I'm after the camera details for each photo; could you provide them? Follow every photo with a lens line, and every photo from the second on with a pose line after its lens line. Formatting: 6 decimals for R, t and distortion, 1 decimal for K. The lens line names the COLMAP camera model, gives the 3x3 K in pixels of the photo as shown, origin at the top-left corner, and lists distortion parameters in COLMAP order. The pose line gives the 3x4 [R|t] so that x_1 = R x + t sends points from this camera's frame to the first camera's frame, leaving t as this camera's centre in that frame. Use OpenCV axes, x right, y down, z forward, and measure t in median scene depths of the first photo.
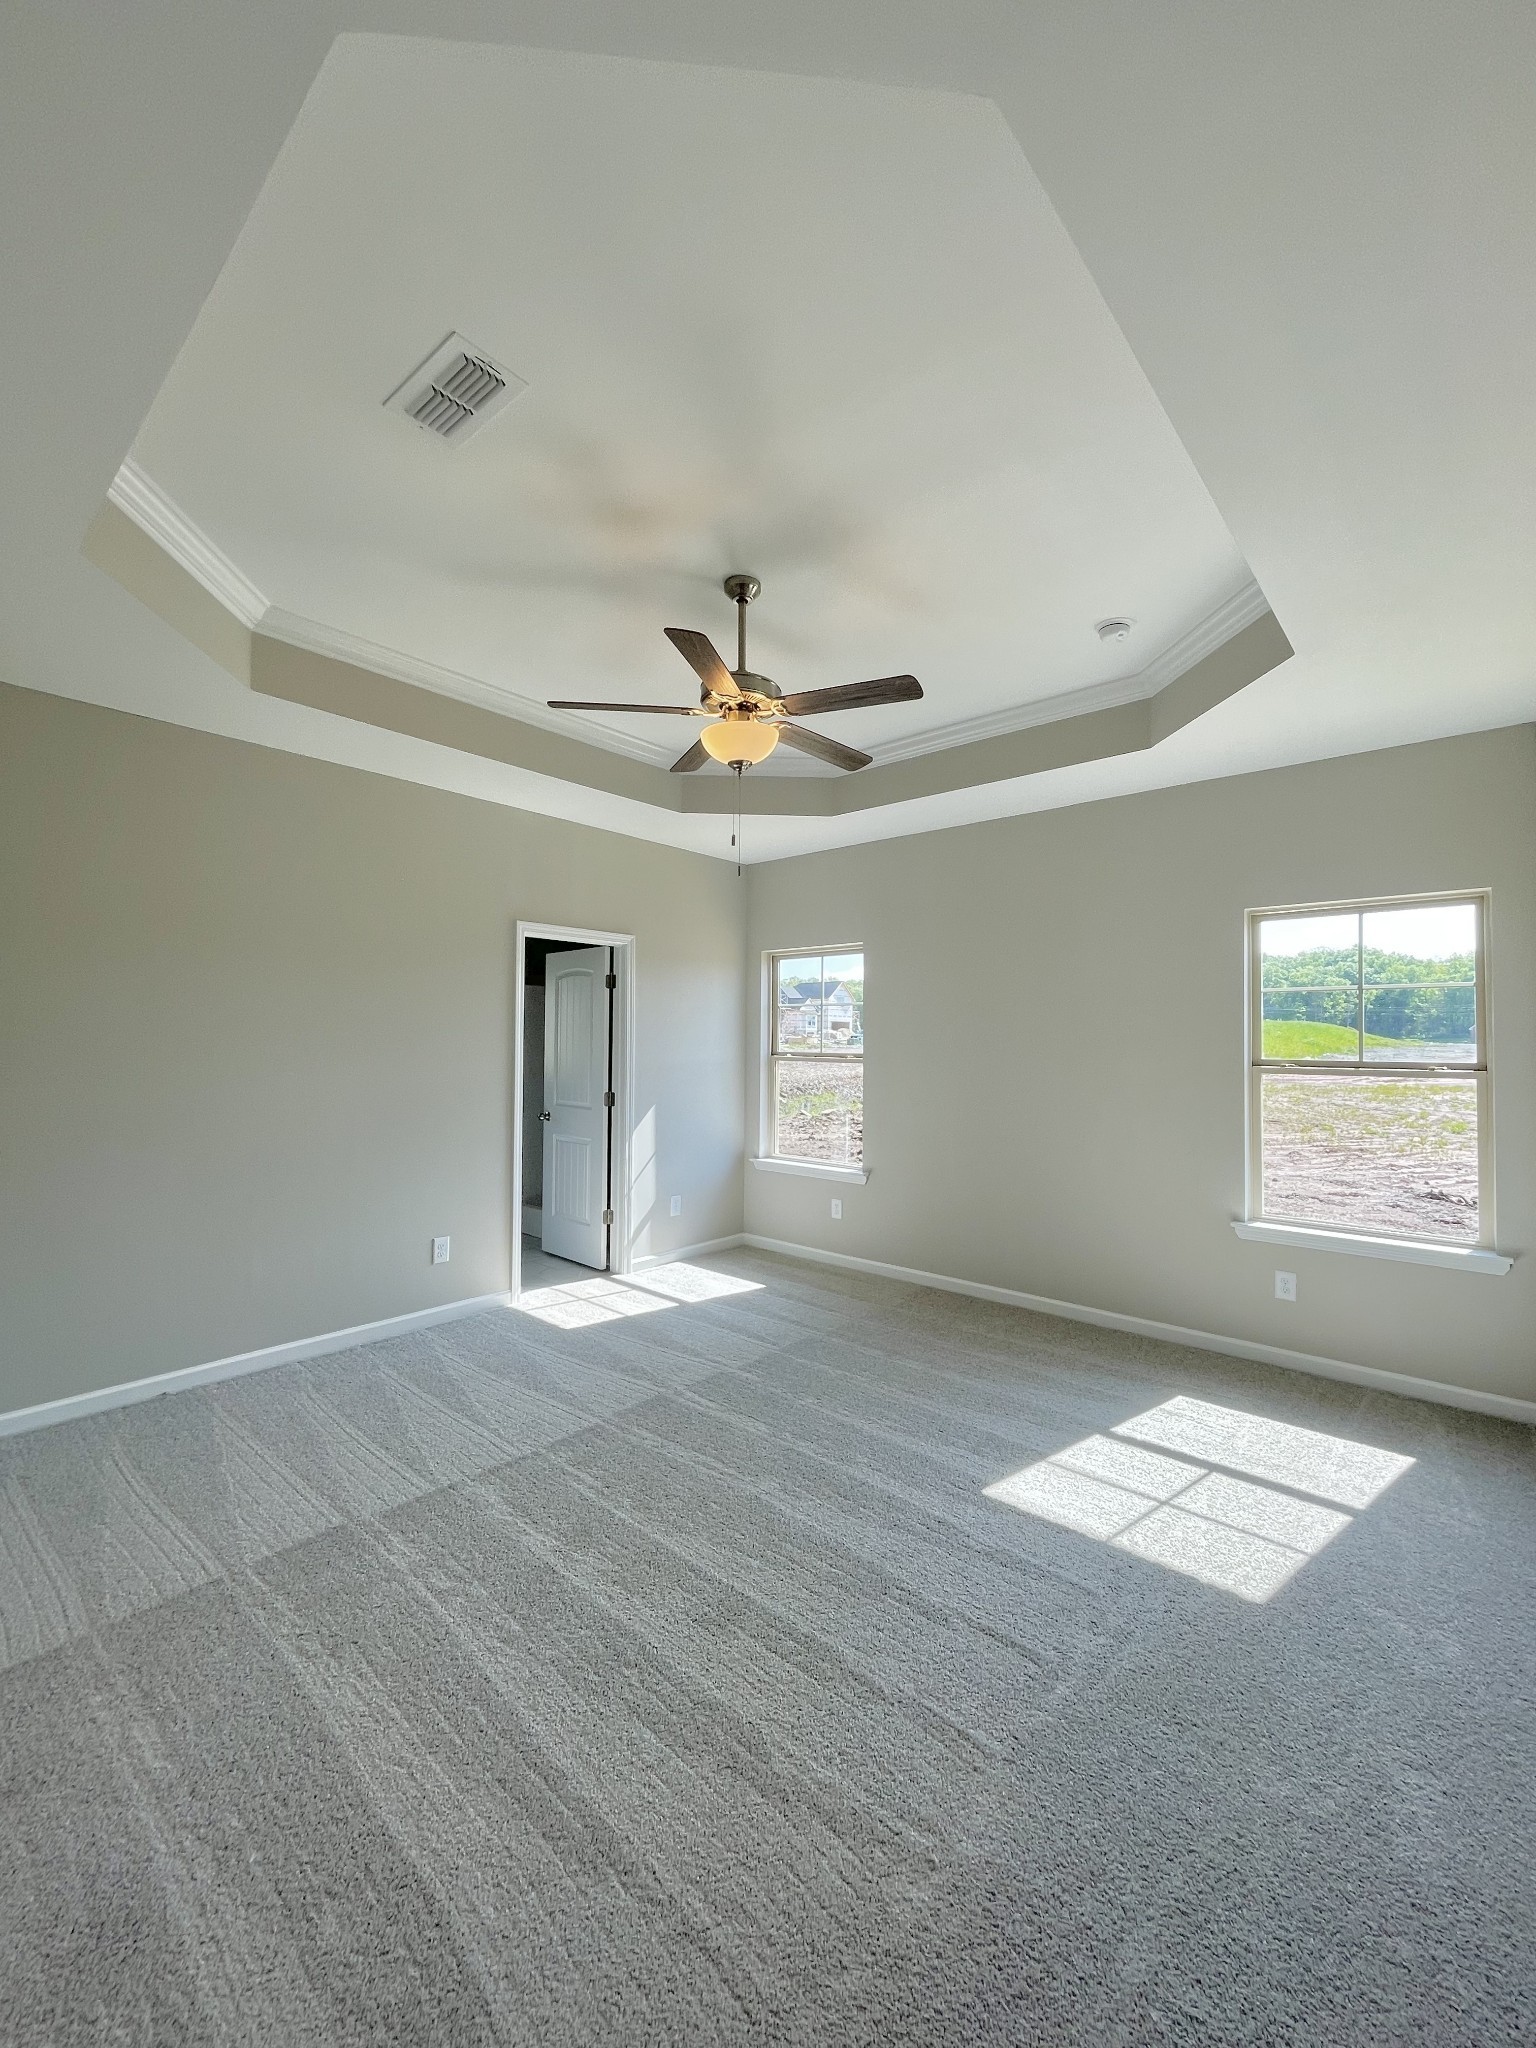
lens RADIAL K [[822.5, 0, 768.6], [0, 822.5, 1030.7], [0, 0, 1]] dist [-0.003431, -0.000487]
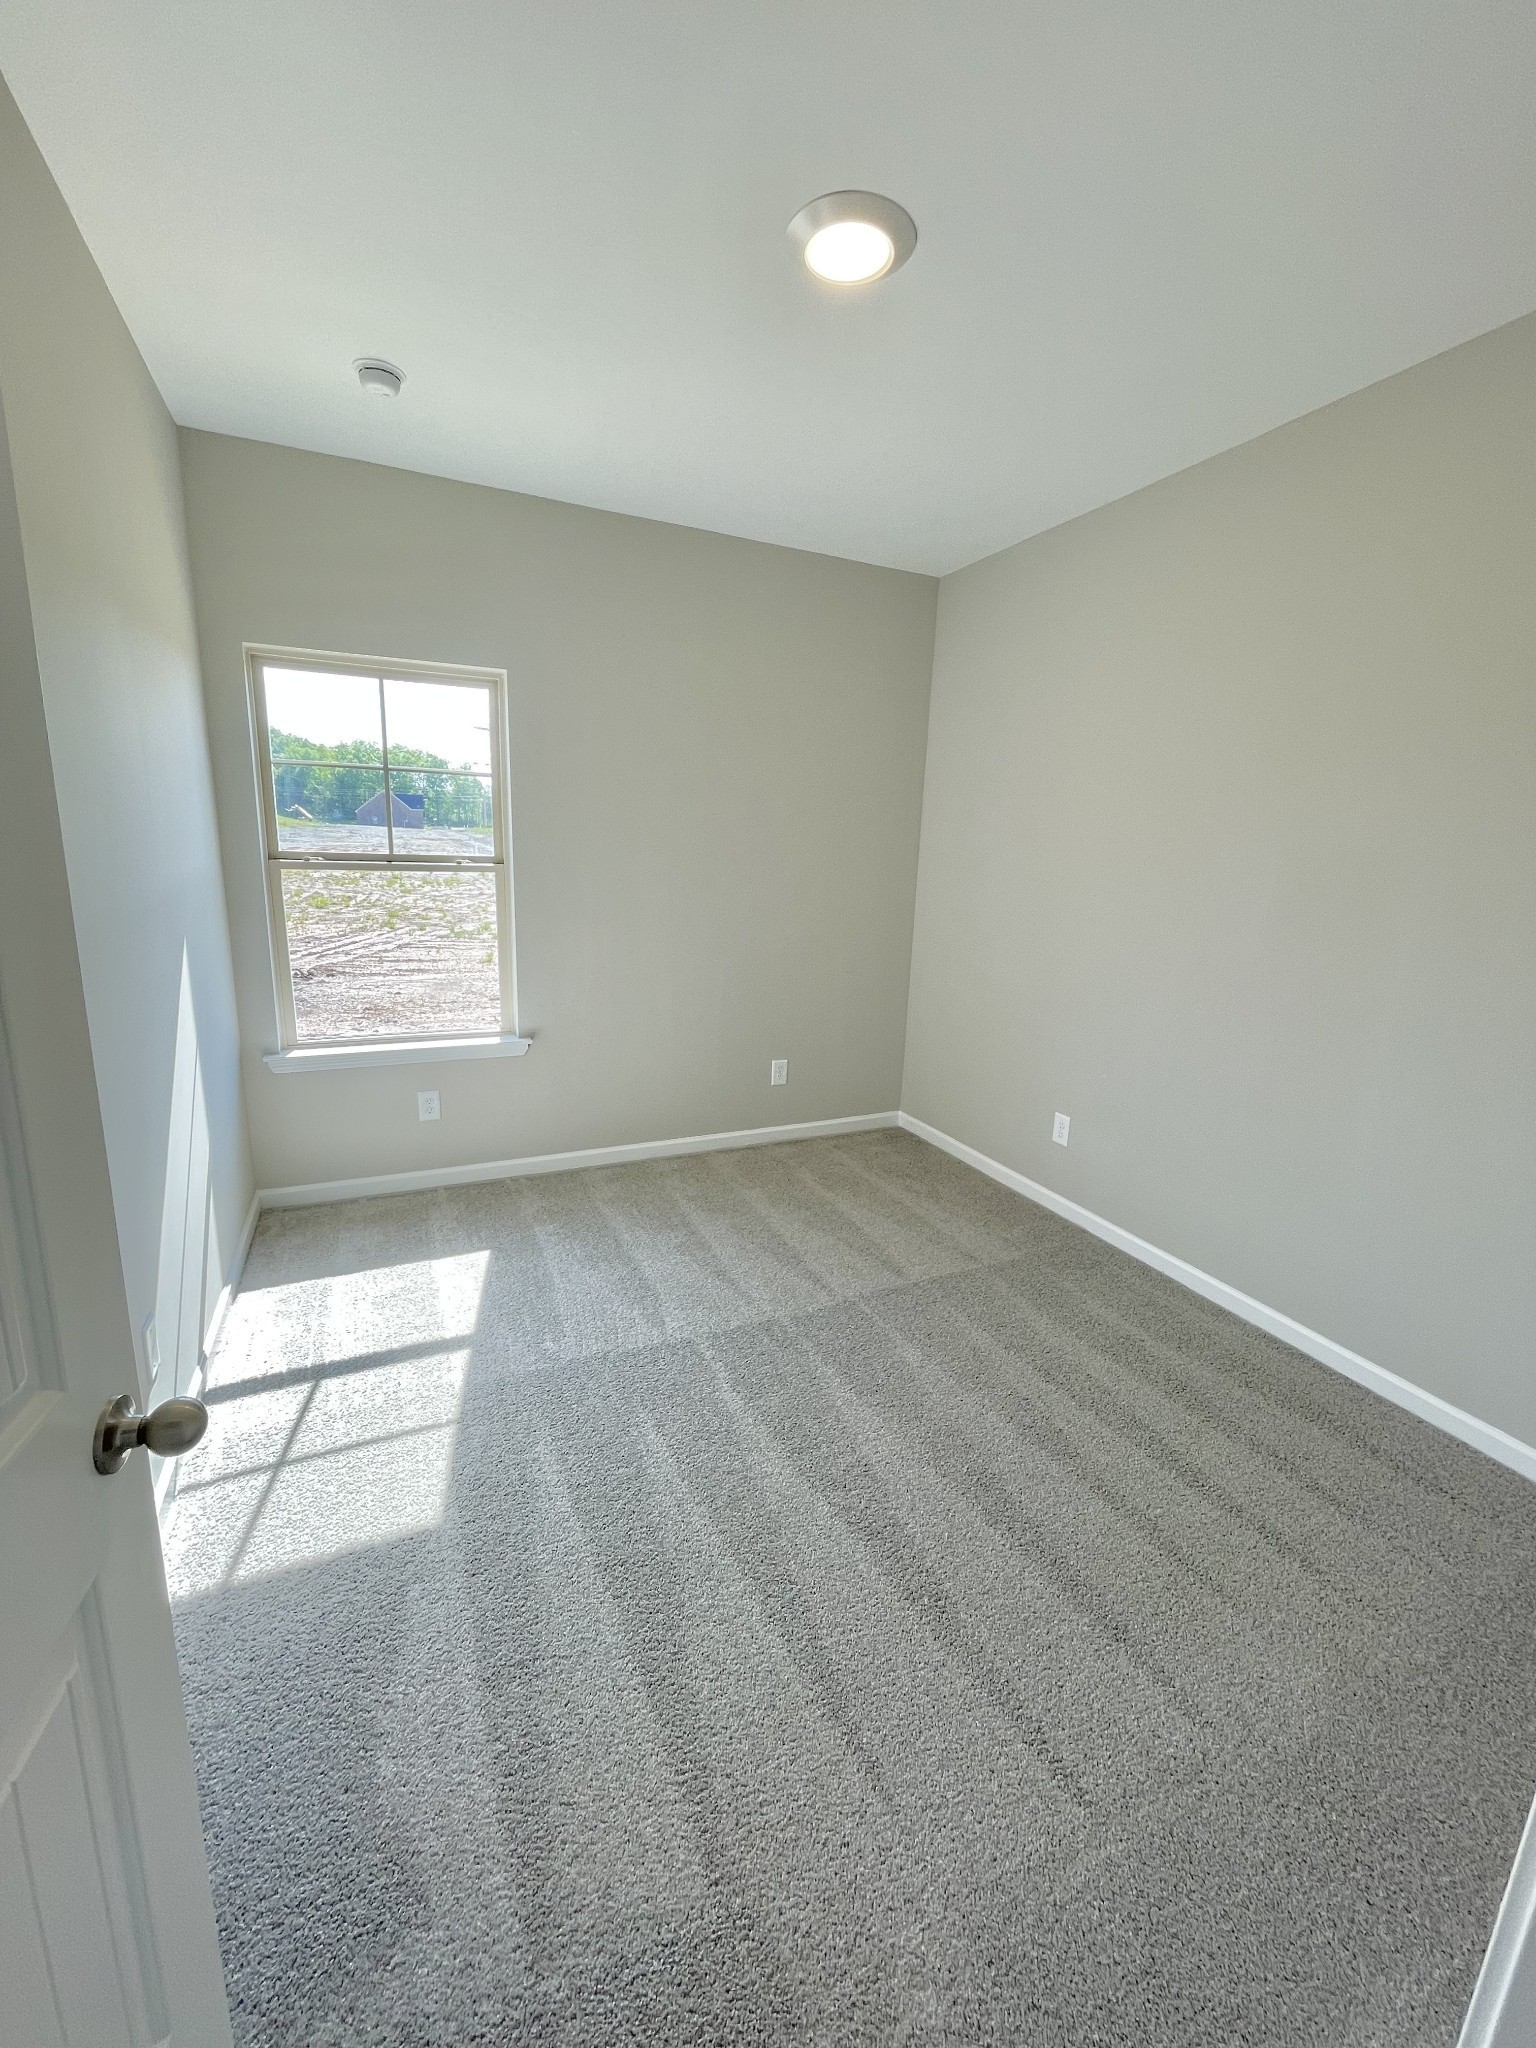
lens RADIAL K [[822.5, 0, 773.4], [0, 822.5, 1024.0], [0, 0, 1]] dist [-0.003431, -0.000487]
pose [[0.395883, -0.190454, 0.898334, 0.049424], [-0.045233, 0.973025, 0.226223, -0.004343], [-0.917186, -0.130192, 0.376589, 0.273749]]
